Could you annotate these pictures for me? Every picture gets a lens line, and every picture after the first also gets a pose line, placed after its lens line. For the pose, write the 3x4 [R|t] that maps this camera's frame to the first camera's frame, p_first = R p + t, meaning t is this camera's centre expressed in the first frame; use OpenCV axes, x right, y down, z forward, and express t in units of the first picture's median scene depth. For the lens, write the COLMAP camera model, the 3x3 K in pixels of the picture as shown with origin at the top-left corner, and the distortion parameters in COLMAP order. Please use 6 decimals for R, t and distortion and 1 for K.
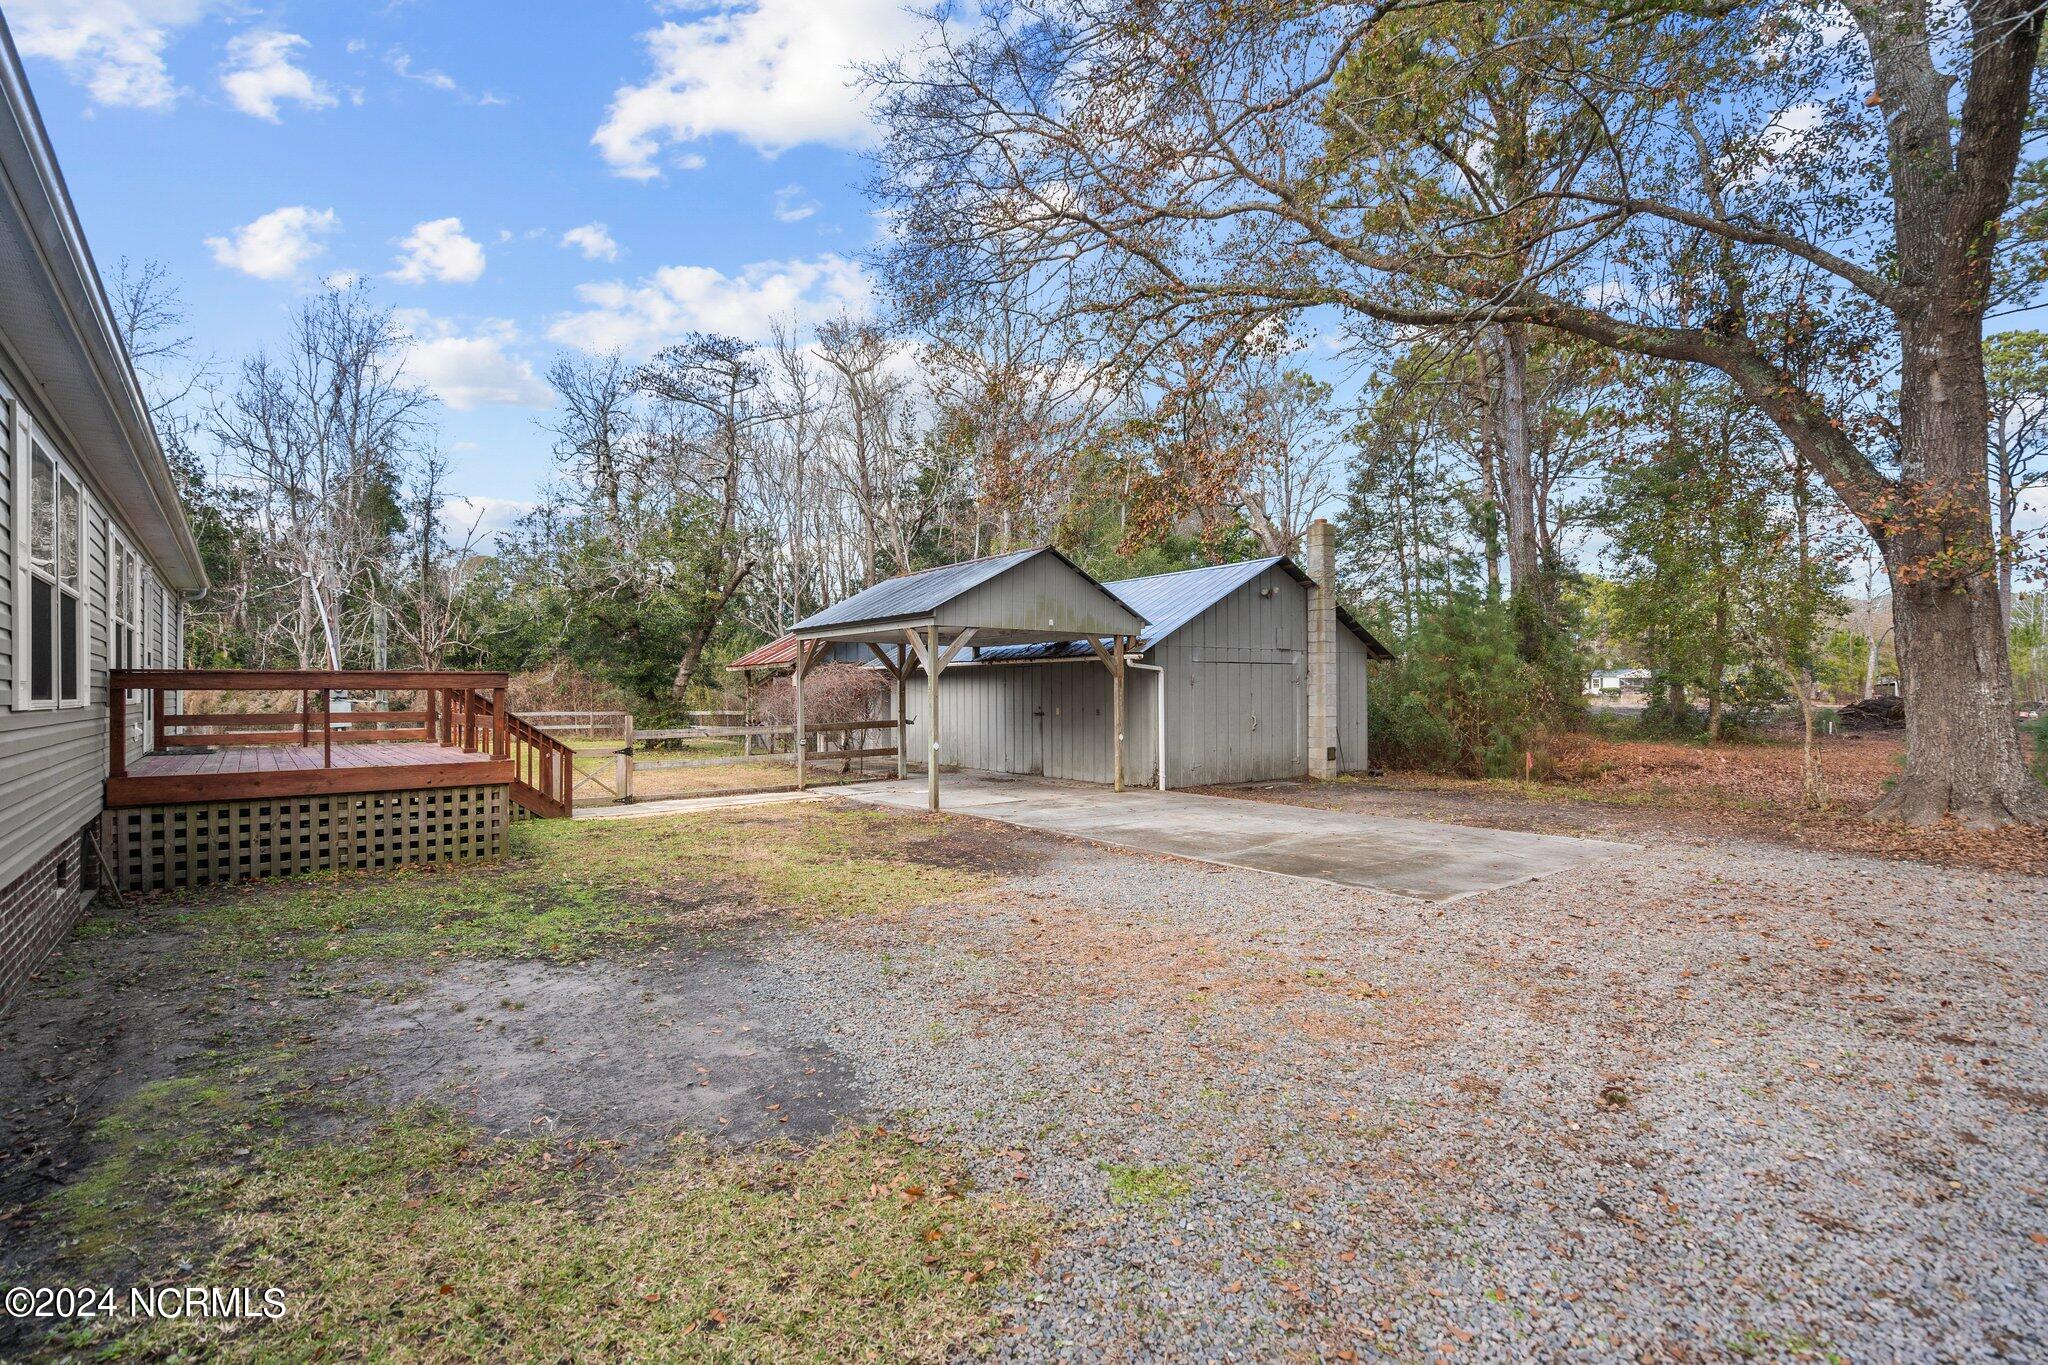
lens RADIAL K [[1014.5, 0, 1026.2], [0, 1014.5, 684.8], [0, 0, 1]] dist [-0.005242, -0.000757]
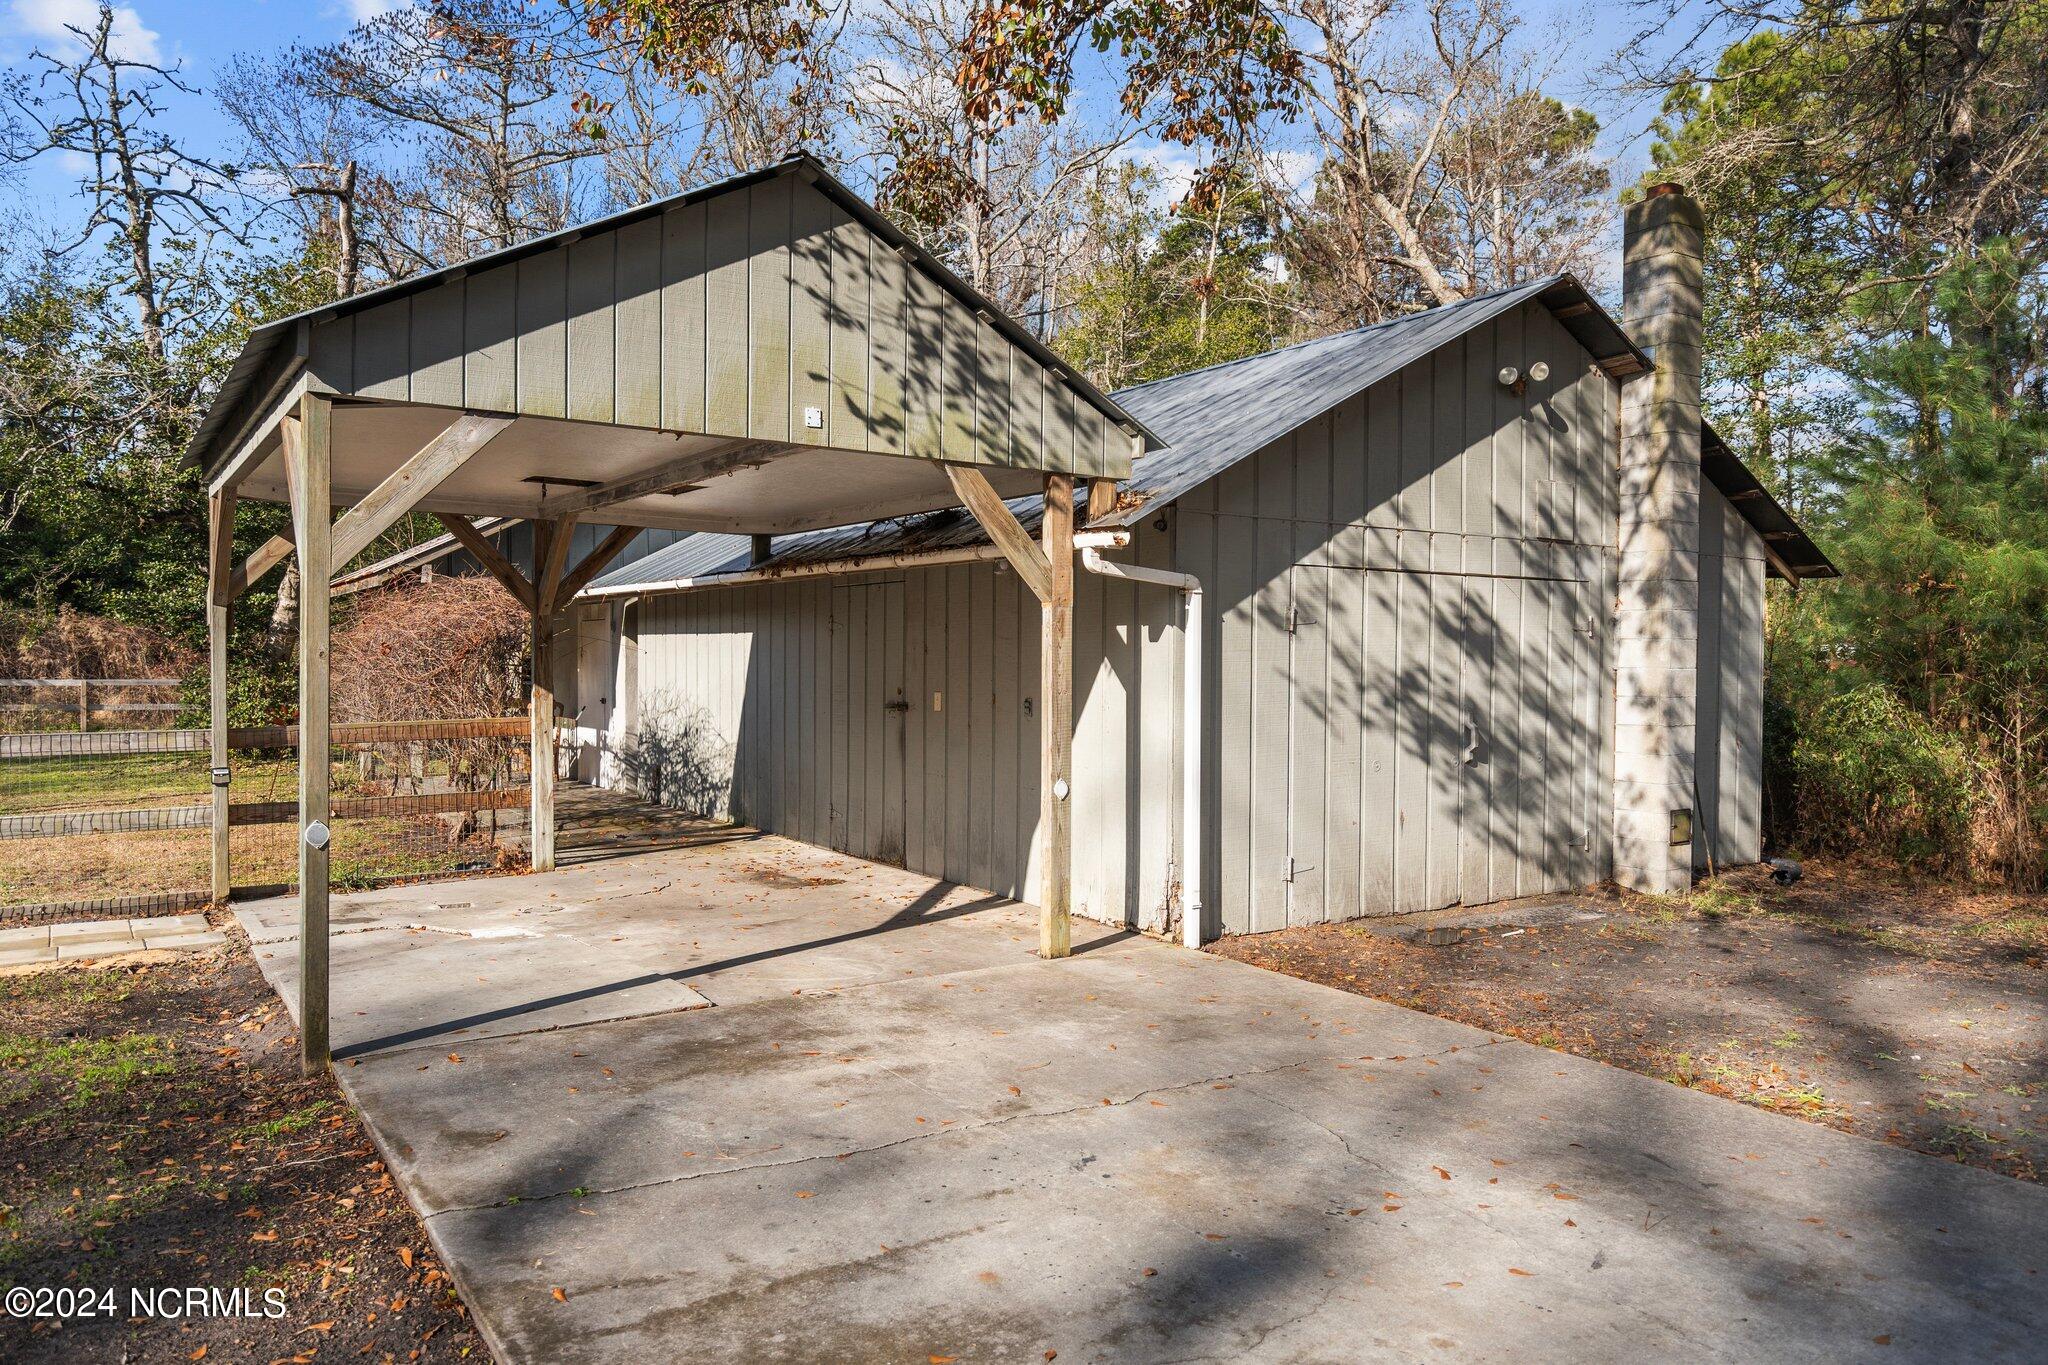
lens RADIAL K [[1417.7, 0, 1022.5], [0, 1417.7, 676.8], [0, 0, 1]] dist [0.001299, -0.000642]
pose [[0.997812, 0.011711, -0.065073, 0.095121], [-0.010046, 0.999615, 0.025854, 0.003590], [0.065350, -0.025144, 0.997546, 0.472516]]
